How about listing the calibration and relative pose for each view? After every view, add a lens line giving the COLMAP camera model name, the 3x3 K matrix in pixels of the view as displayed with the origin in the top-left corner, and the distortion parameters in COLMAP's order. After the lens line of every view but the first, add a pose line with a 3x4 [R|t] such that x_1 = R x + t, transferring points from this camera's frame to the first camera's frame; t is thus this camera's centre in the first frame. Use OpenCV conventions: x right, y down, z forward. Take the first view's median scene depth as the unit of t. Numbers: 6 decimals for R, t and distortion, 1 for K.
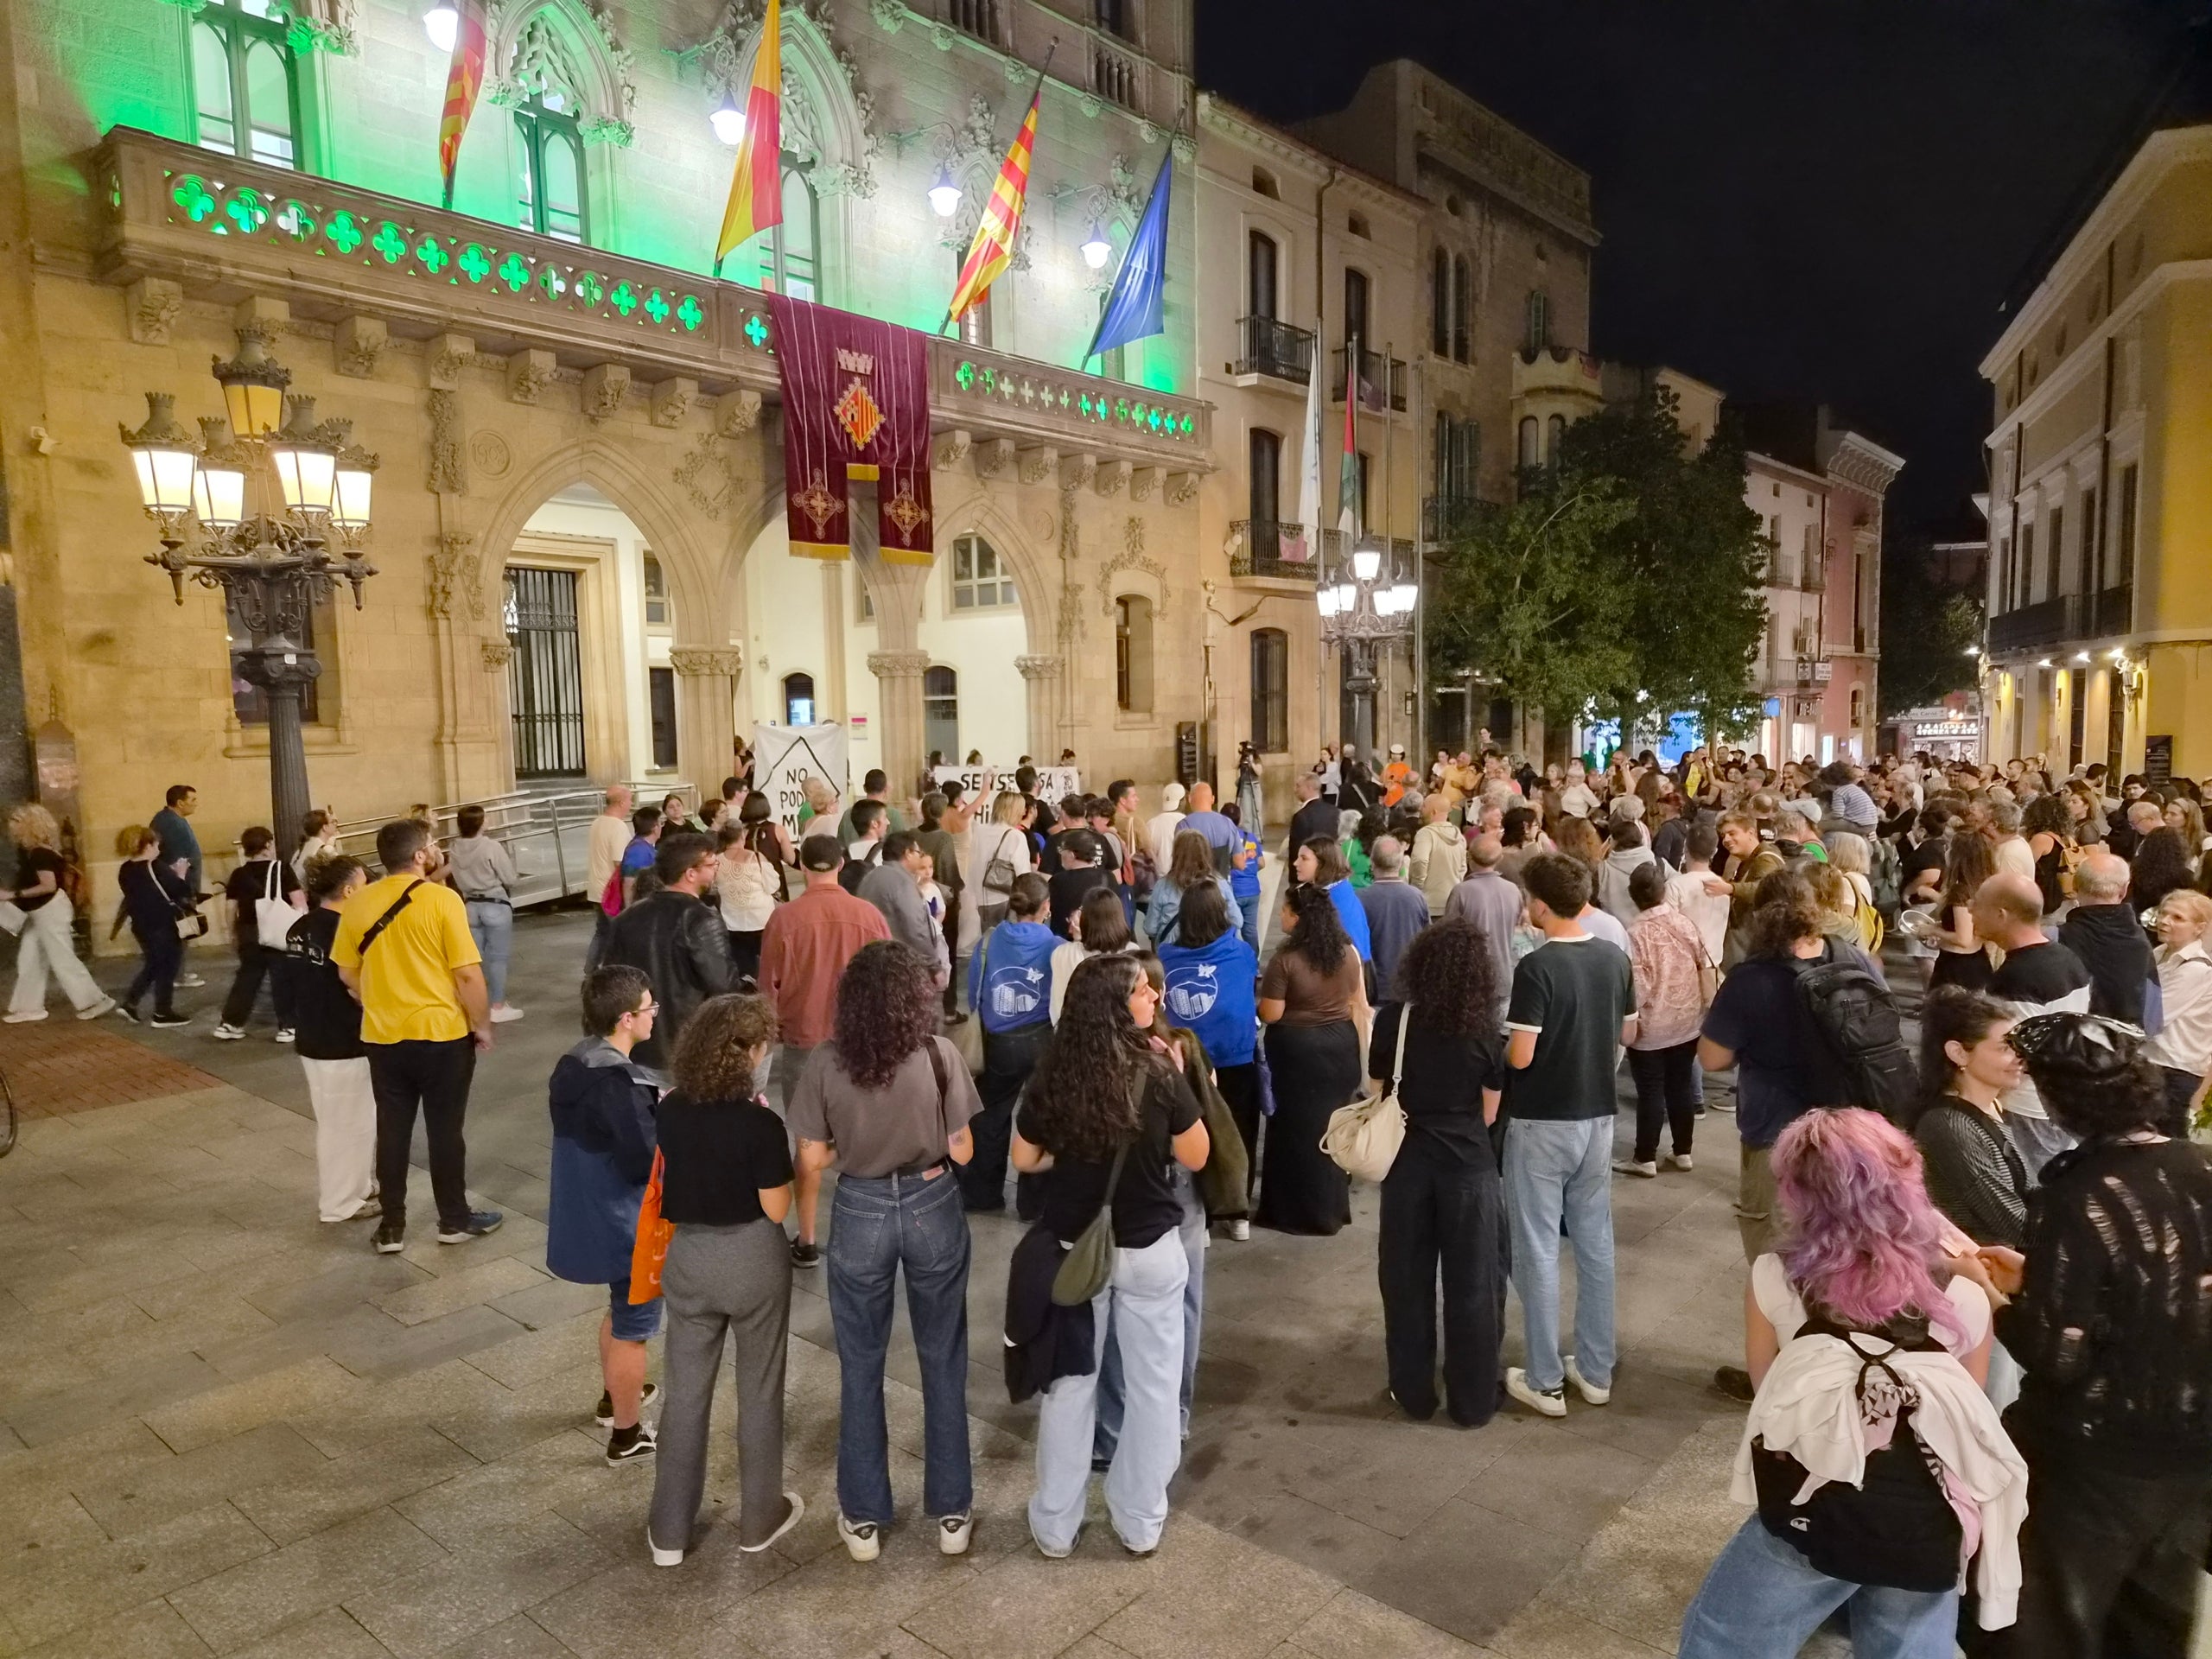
lens RADIAL K [[1508.4, 0, 1061.1], [0, 1508.4, 864.9], [0, 0, 1]] dist [0.053247, -0.026273]
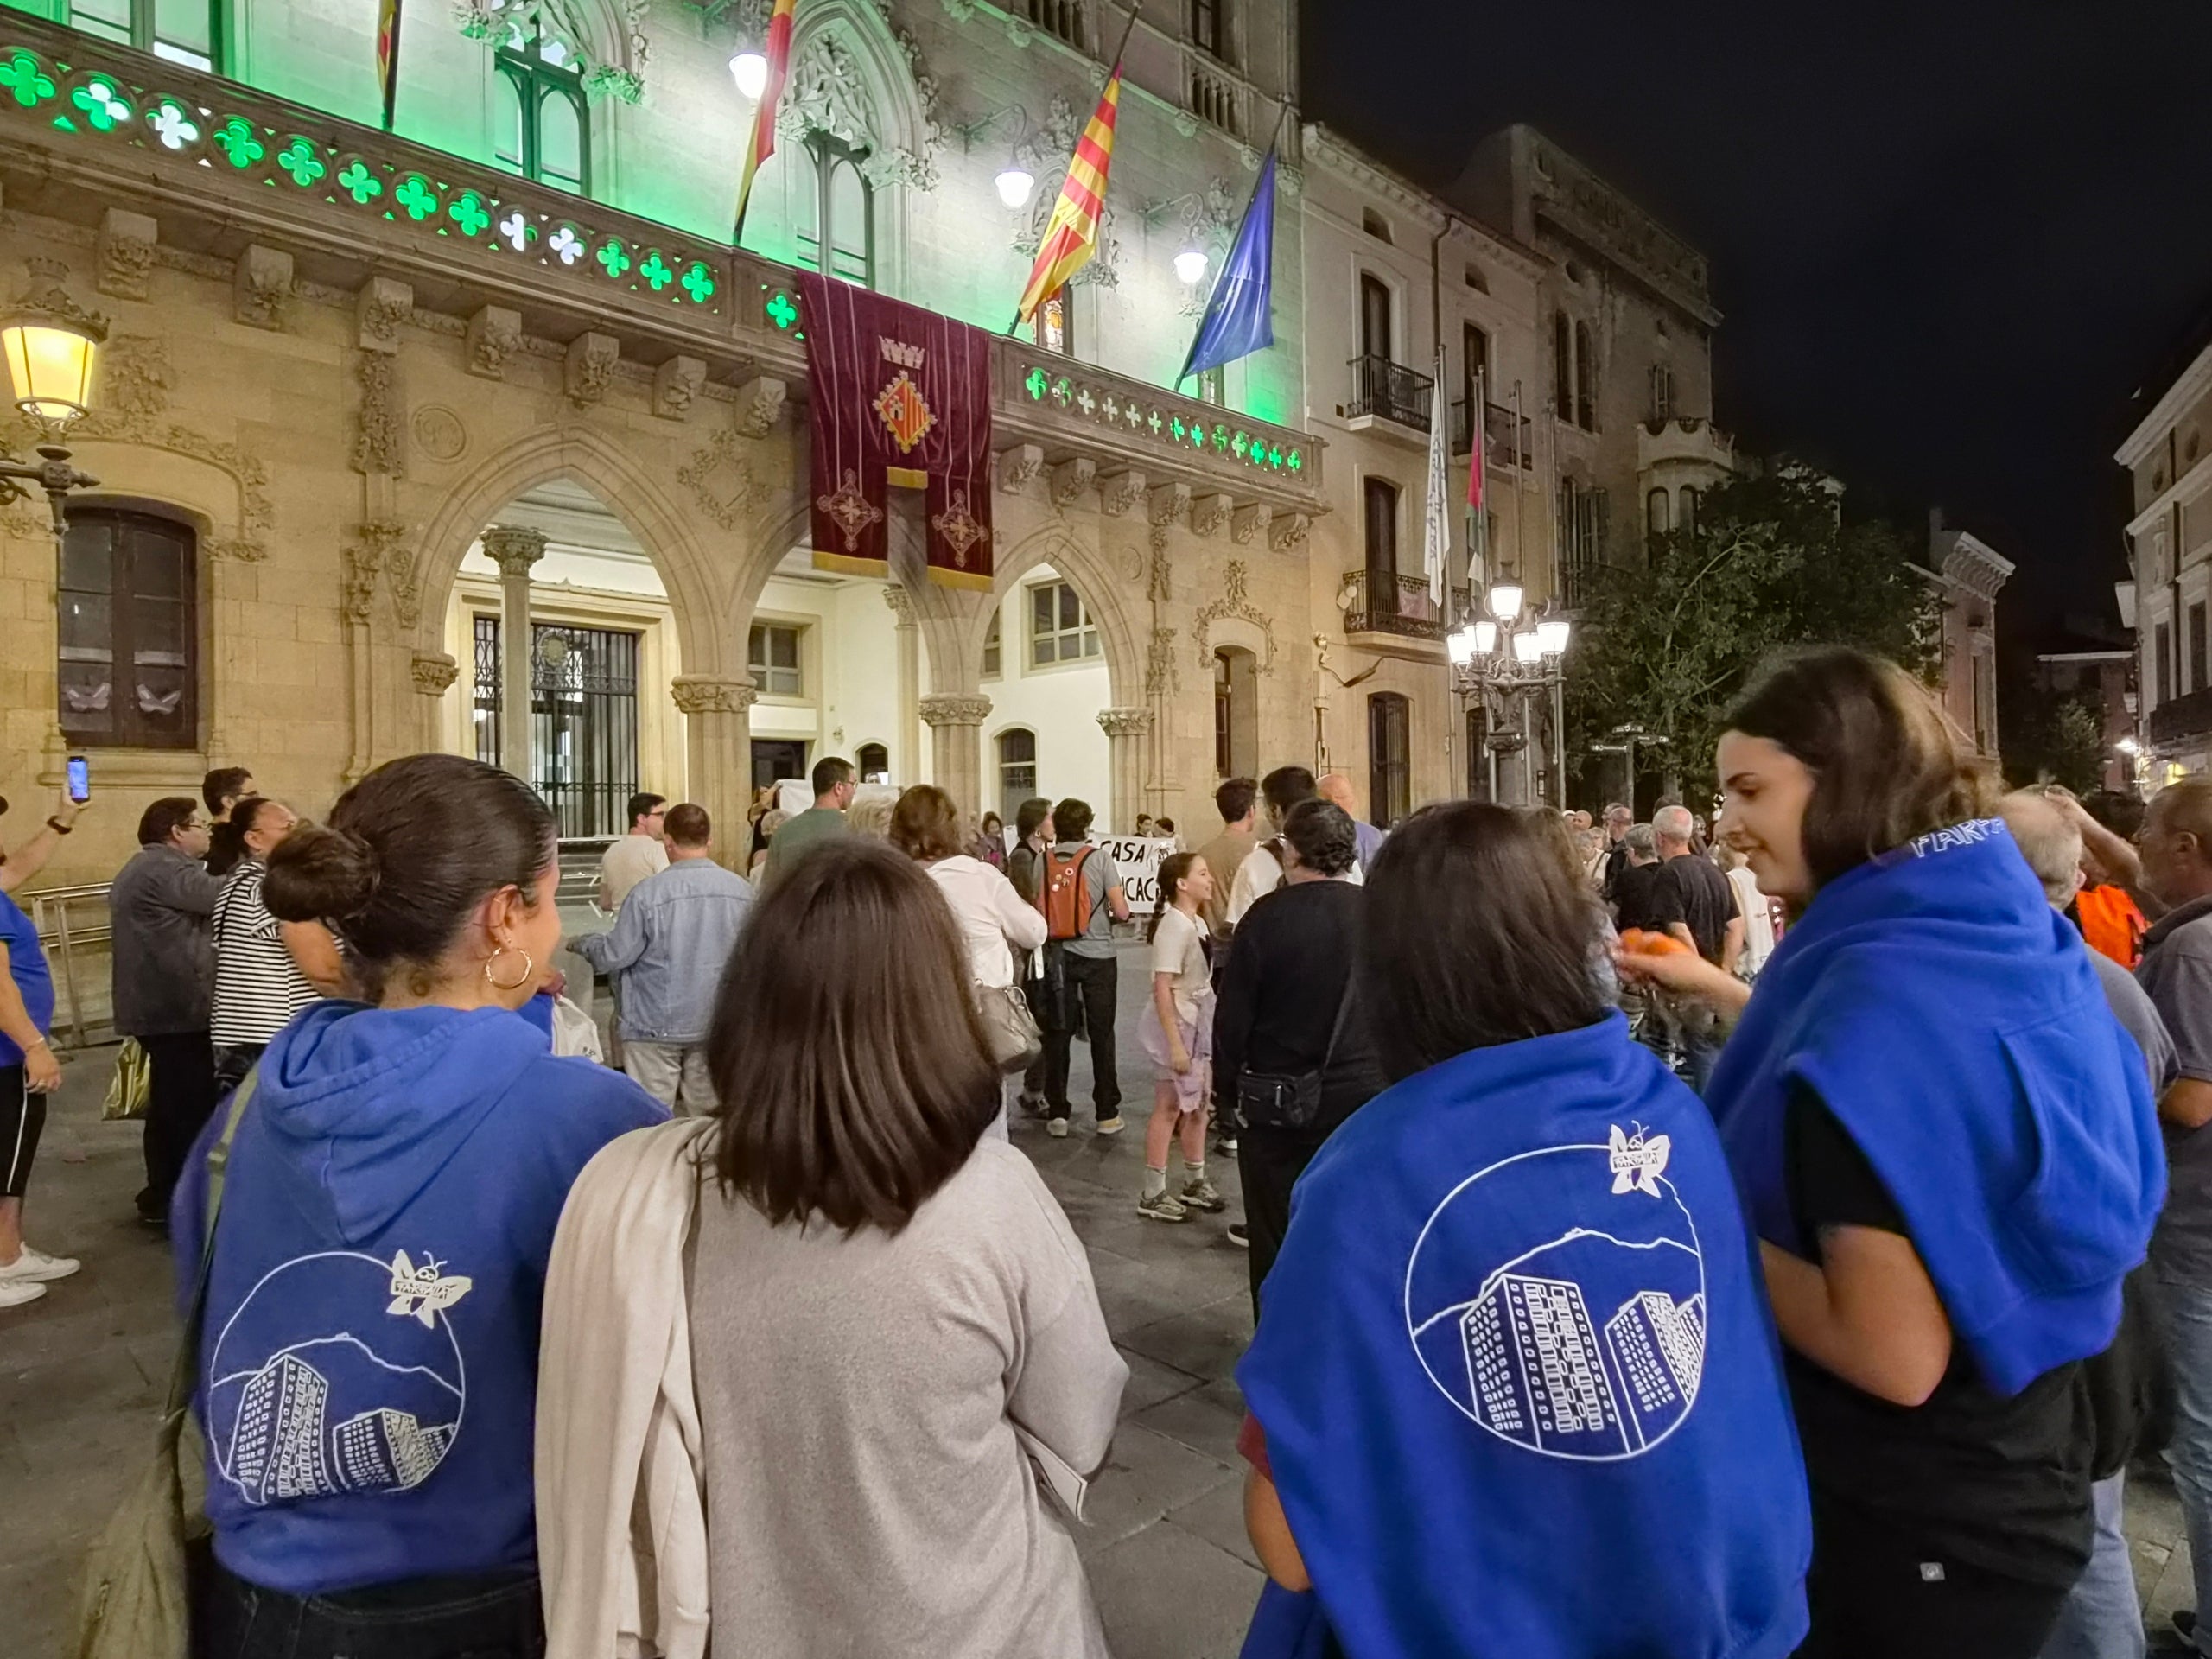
lens RADIAL K [[1397.3, 0, 1078.9], [0, 1397.3, 826.5], [0, 0, 1]] dist [-0.017545, 0.005154]
pose [[0.997358, 0.005535, -0.072435, 0.018770], [-0.012660, 0.995079, -0.098276, 0.008337], [0.071535, 0.098933, 0.992520, 0.215295]]
